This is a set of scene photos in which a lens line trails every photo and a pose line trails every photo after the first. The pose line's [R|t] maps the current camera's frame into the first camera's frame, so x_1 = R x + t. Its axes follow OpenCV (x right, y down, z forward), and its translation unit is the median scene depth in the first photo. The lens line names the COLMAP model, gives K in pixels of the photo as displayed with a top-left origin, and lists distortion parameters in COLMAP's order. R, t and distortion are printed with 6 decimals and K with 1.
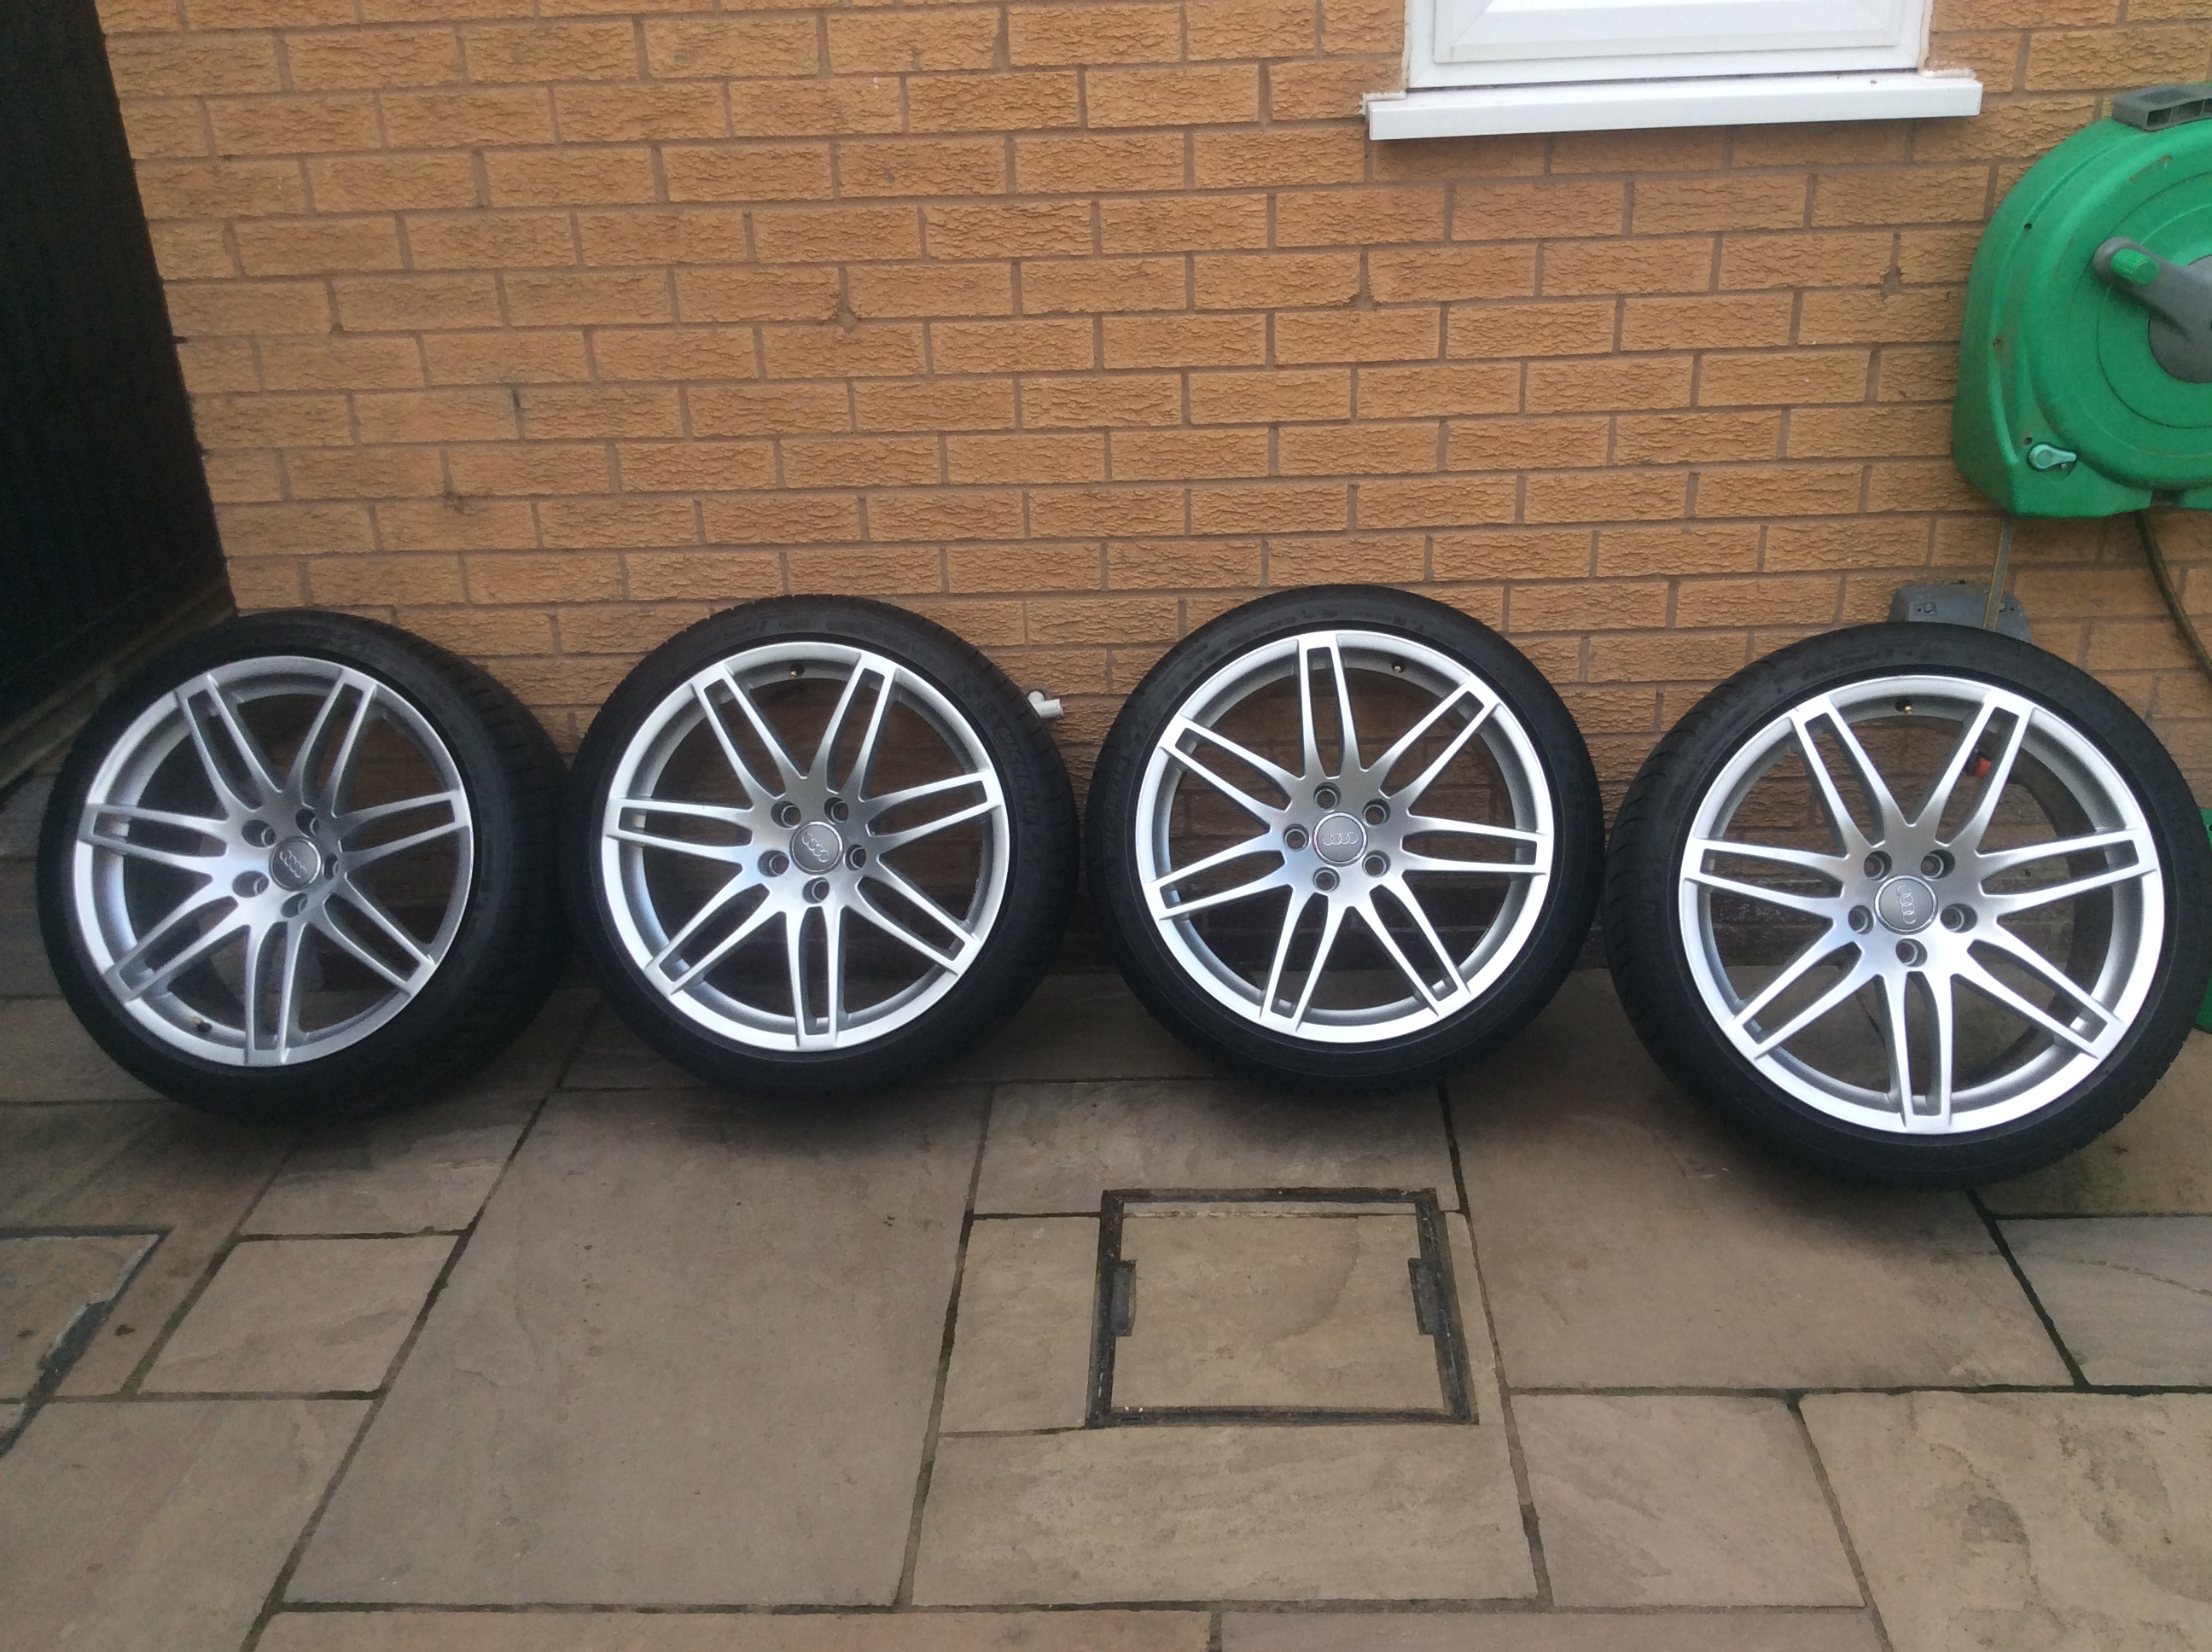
lens RADIAL K [[1967.5, 0, 1171.6], [0, 1967.5, 833.5], [0, 0, 1]] dist [0.067408, -0.131065]
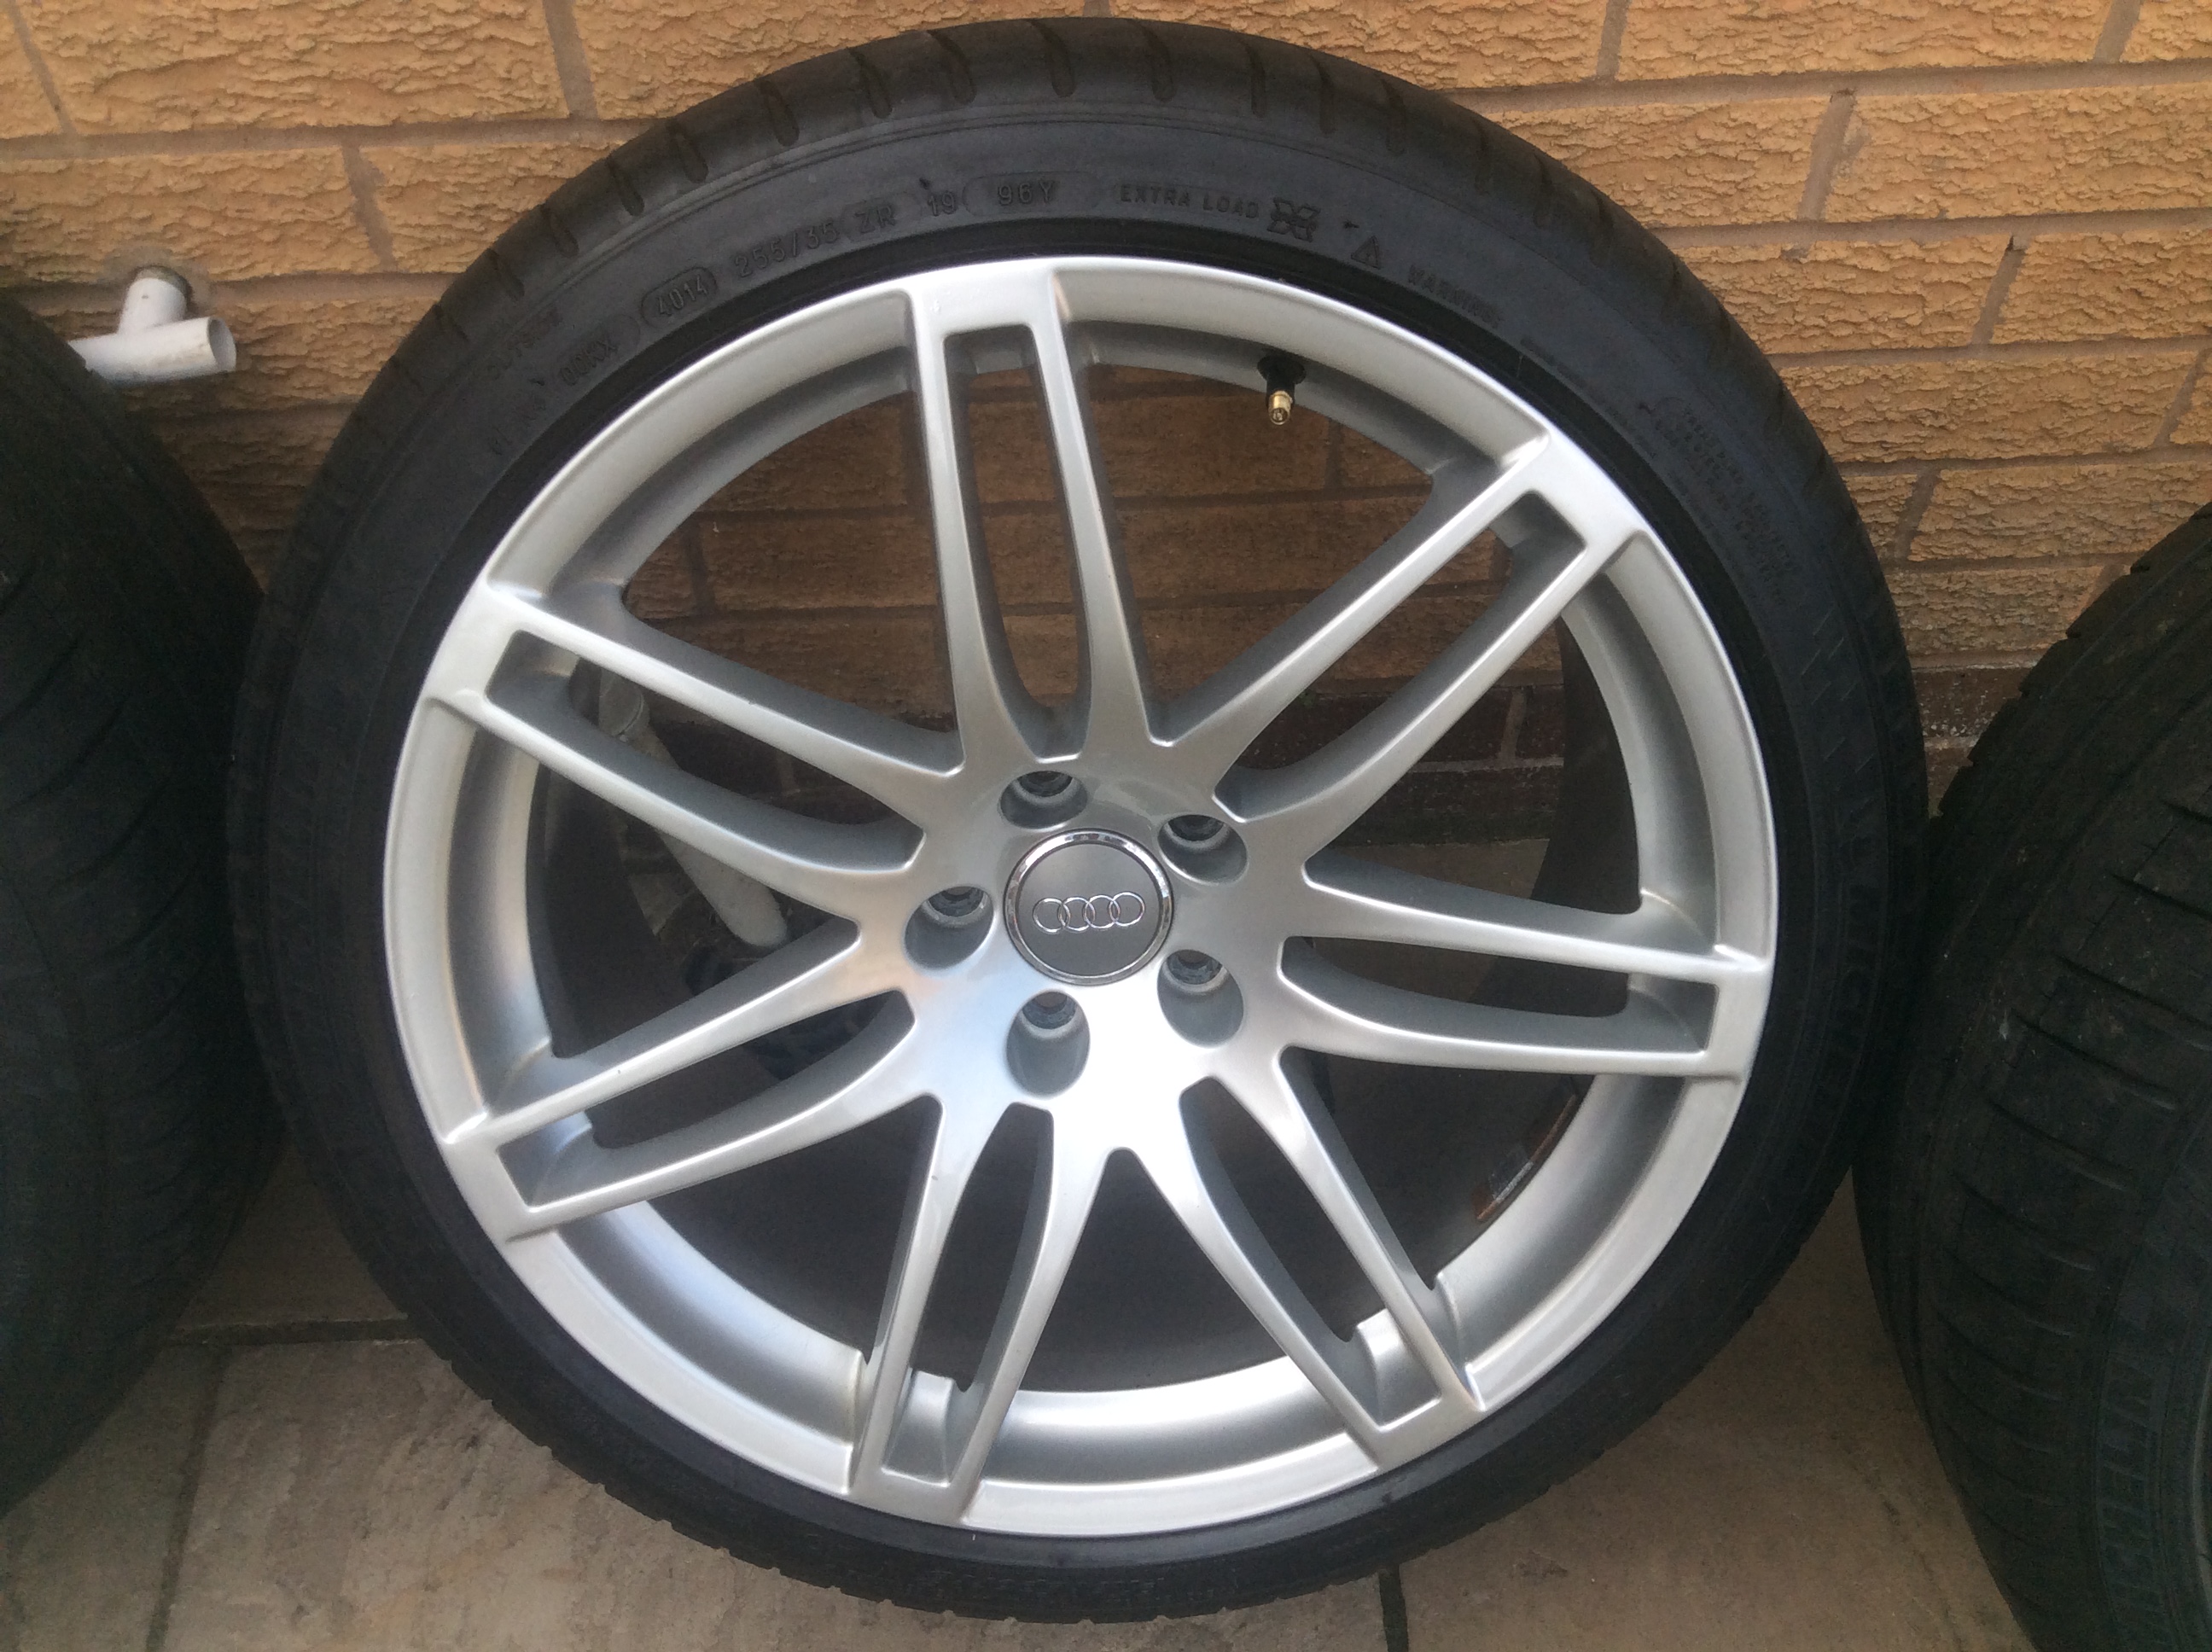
lens RADIAL K [[1967.5, 0, 1171.6], [0, 1967.5, 833.5], [0, 0, 1]] dist [0.067408, -0.131065]
pose [[0.996028, -0.040723, 0.079179, 0.074528], [-0.000225, 0.888122, 0.459608, -0.153720], [-0.089037, -0.457800, 0.884585, 0.724106]]
